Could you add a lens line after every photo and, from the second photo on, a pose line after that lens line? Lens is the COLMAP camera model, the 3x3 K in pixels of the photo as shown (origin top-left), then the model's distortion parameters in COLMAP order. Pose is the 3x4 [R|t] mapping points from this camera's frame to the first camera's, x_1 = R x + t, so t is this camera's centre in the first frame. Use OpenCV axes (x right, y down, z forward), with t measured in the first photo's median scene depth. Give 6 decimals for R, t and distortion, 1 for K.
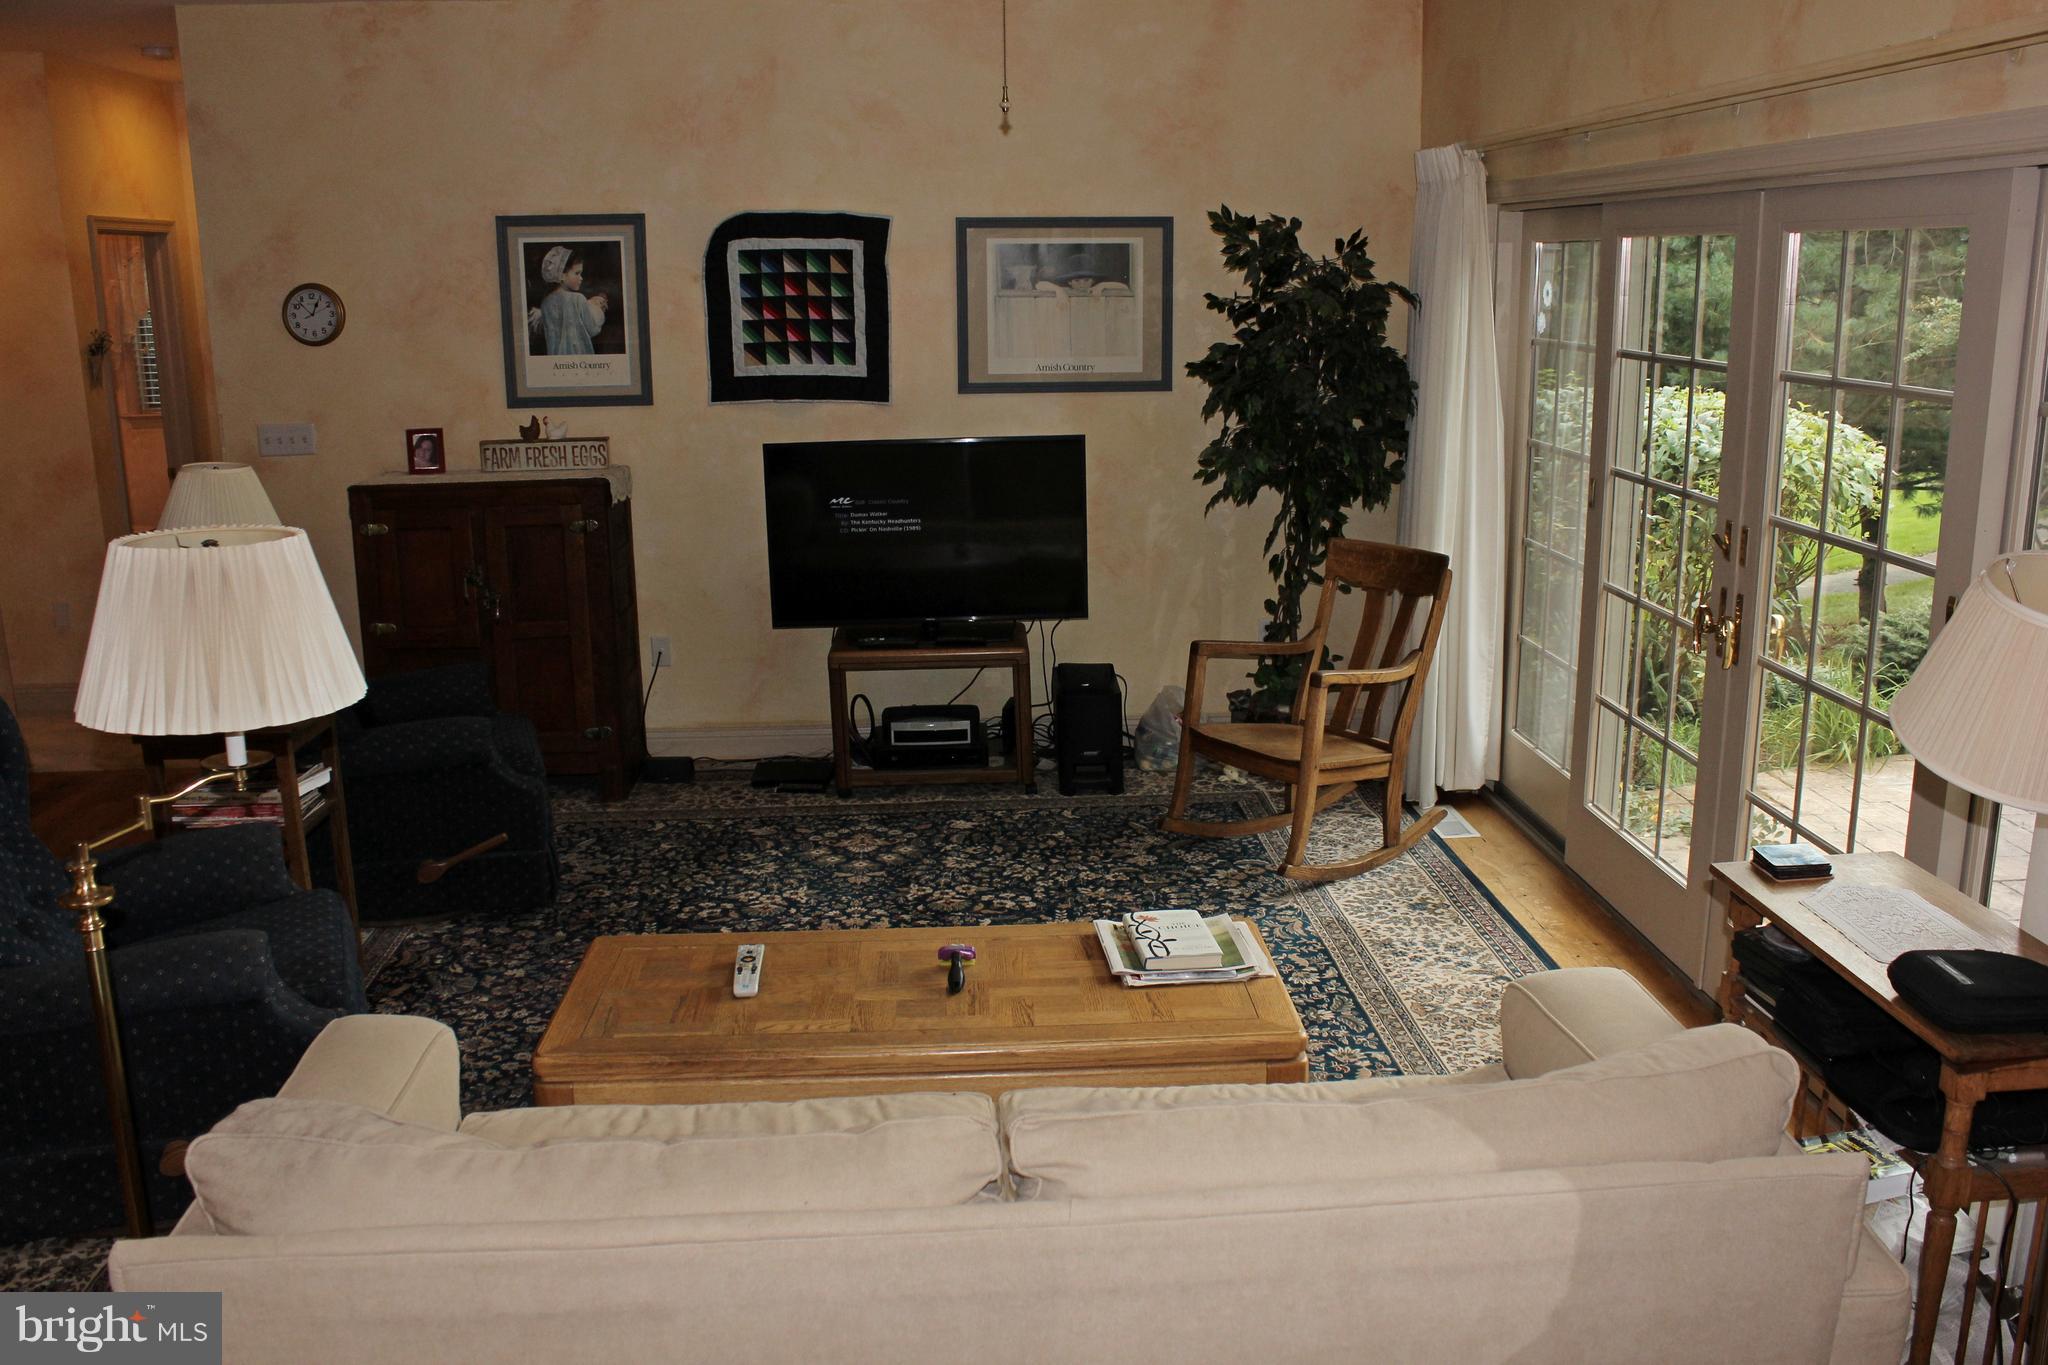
lens RADIAL K [[1704.4, 0, 1027.1], [0, 1704.4, 691.0], [0, 0, 1]] dist [-0.170460, 0.154678]
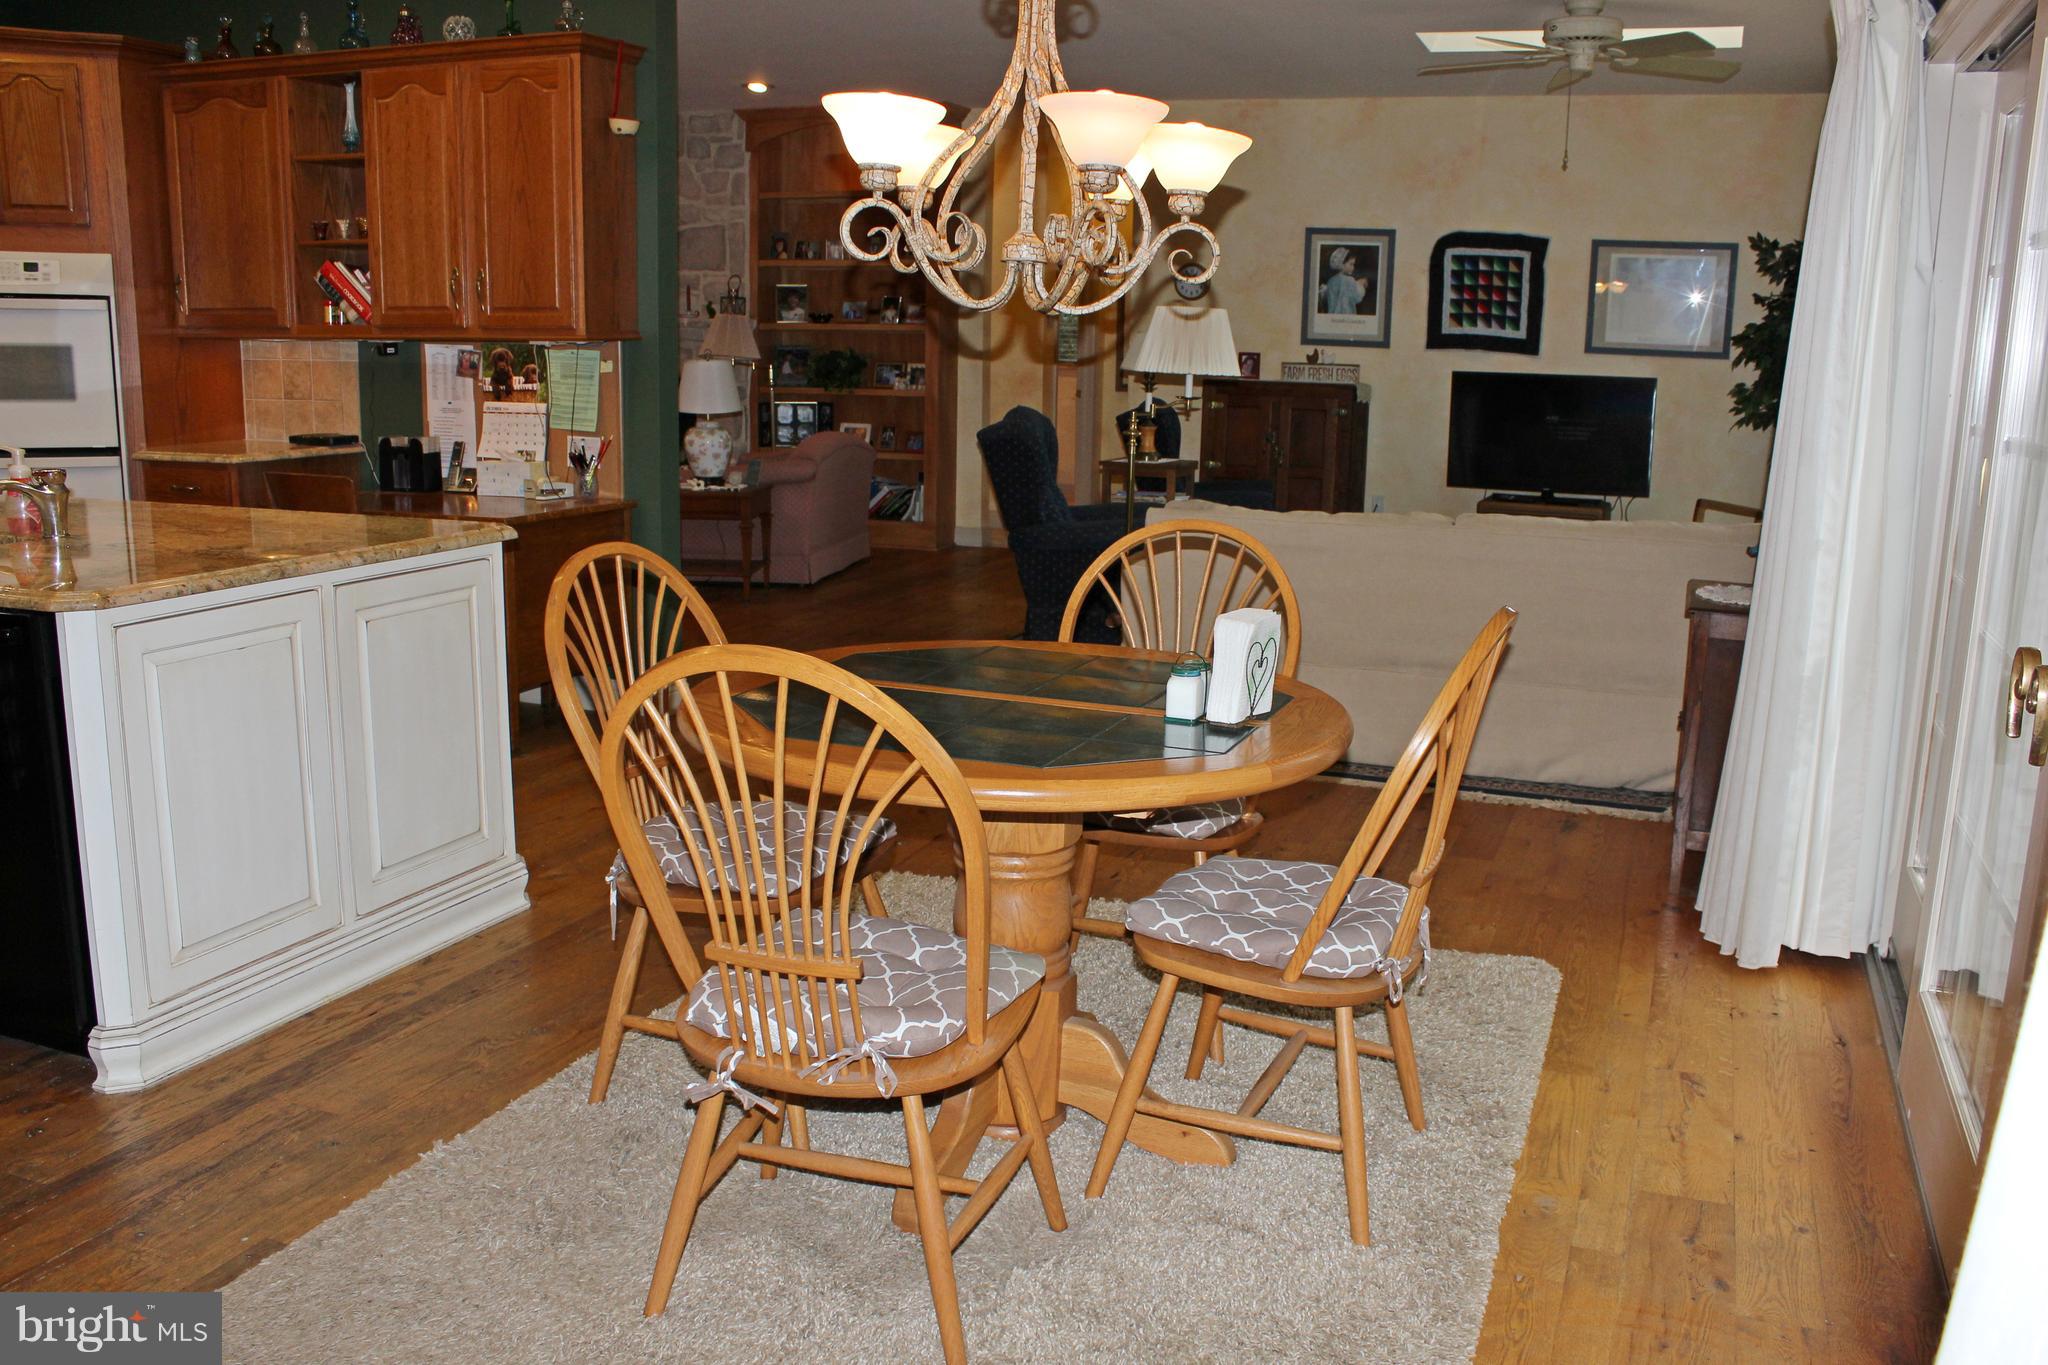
lens RADIAL K [[1704.4, 0, 1041.9], [0, 1704.4, 679.5], [0, 0, 1]] dist [-0.170460, 0.154678]
pose [[0.903655, 0.115414, -0.412416, 0.178989], [-0.134572, 0.990747, -0.017603, 0.218974], [0.406569, 0.071407, 0.910825, -0.581776]]
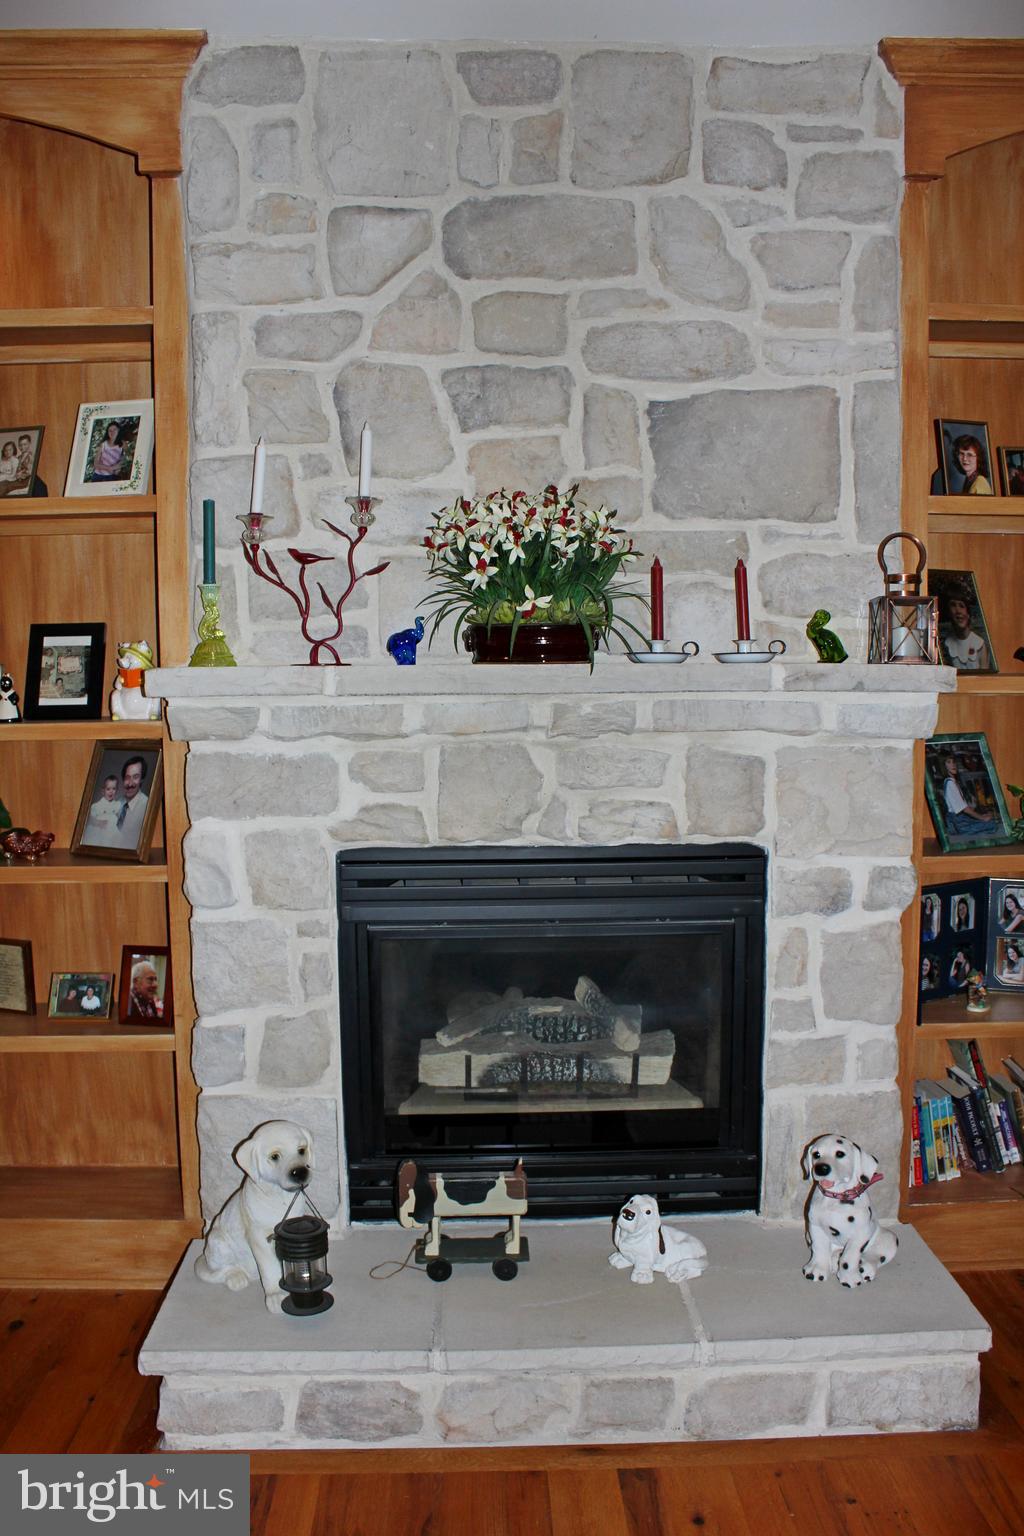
lens RADIAL K [[1278.3, 0, 505.8], [0, 1278.3, 792.1], [0, 0, 1]] dist [-0.170460, 0.154678]
pose [[0.999224, 0.006267, -0.038893, -1.035471], [-0.011994, 0.988791, -0.148822, -0.039544], [0.037525, 0.149173, 0.988099, 0.464651]]
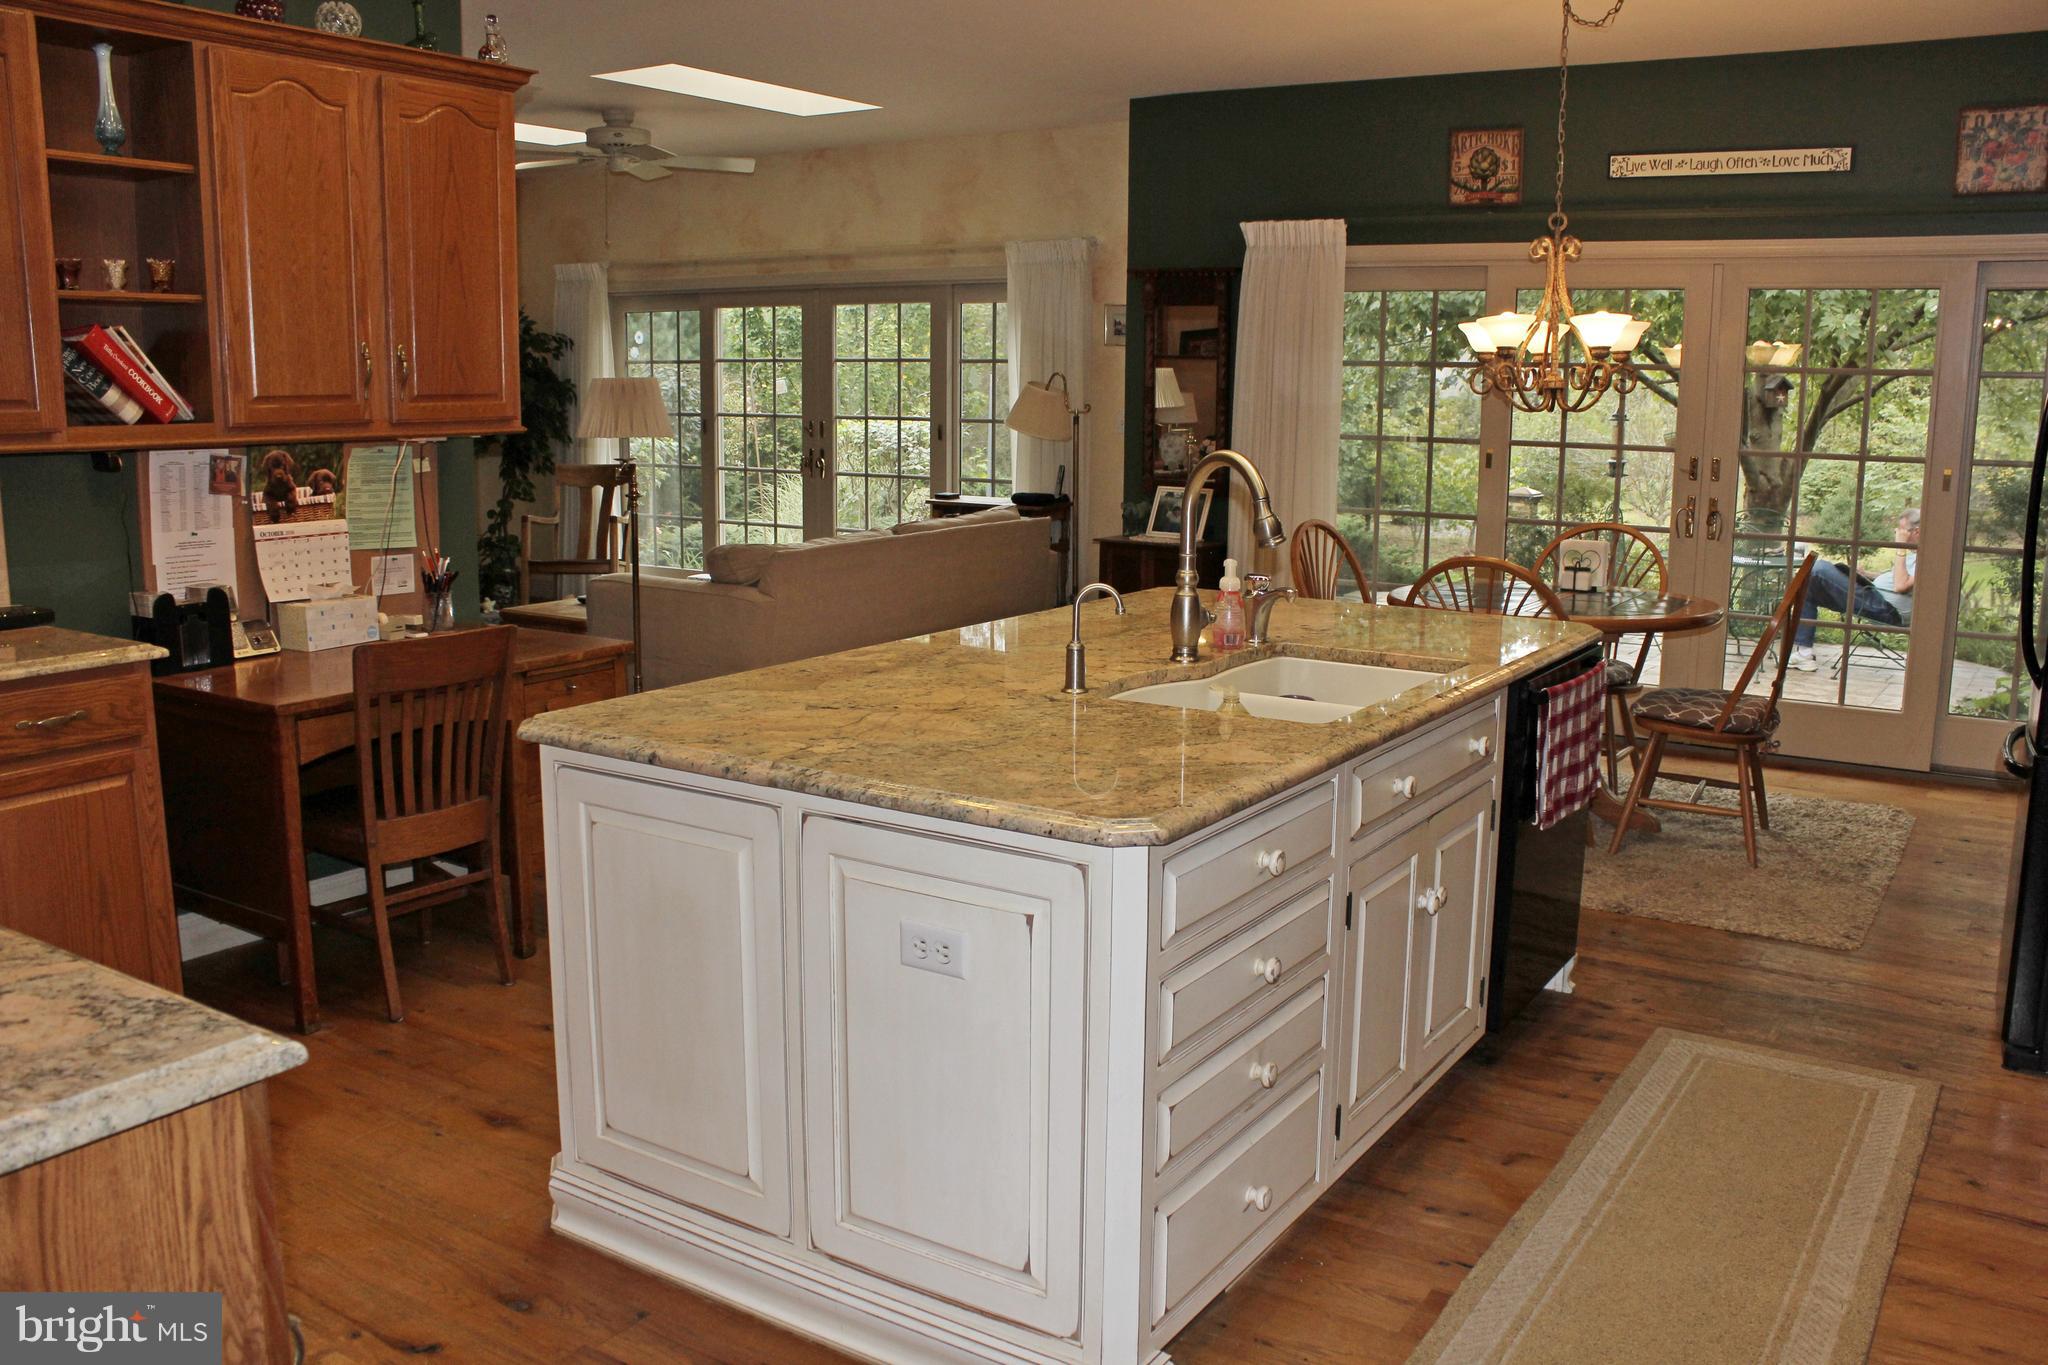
lens RADIAL K [[1704.4, 0, 1067.0], [0, 1704.4, 673.6], [0, 0, 1]] dist [-0.170460, 0.154678]
pose [[0.590515, -0.121368, 0.797848, -0.922593], [0.178950, 0.983708, 0.017193, 0.193754], [-0.786936, 0.132622, 0.602613, -0.510186]]
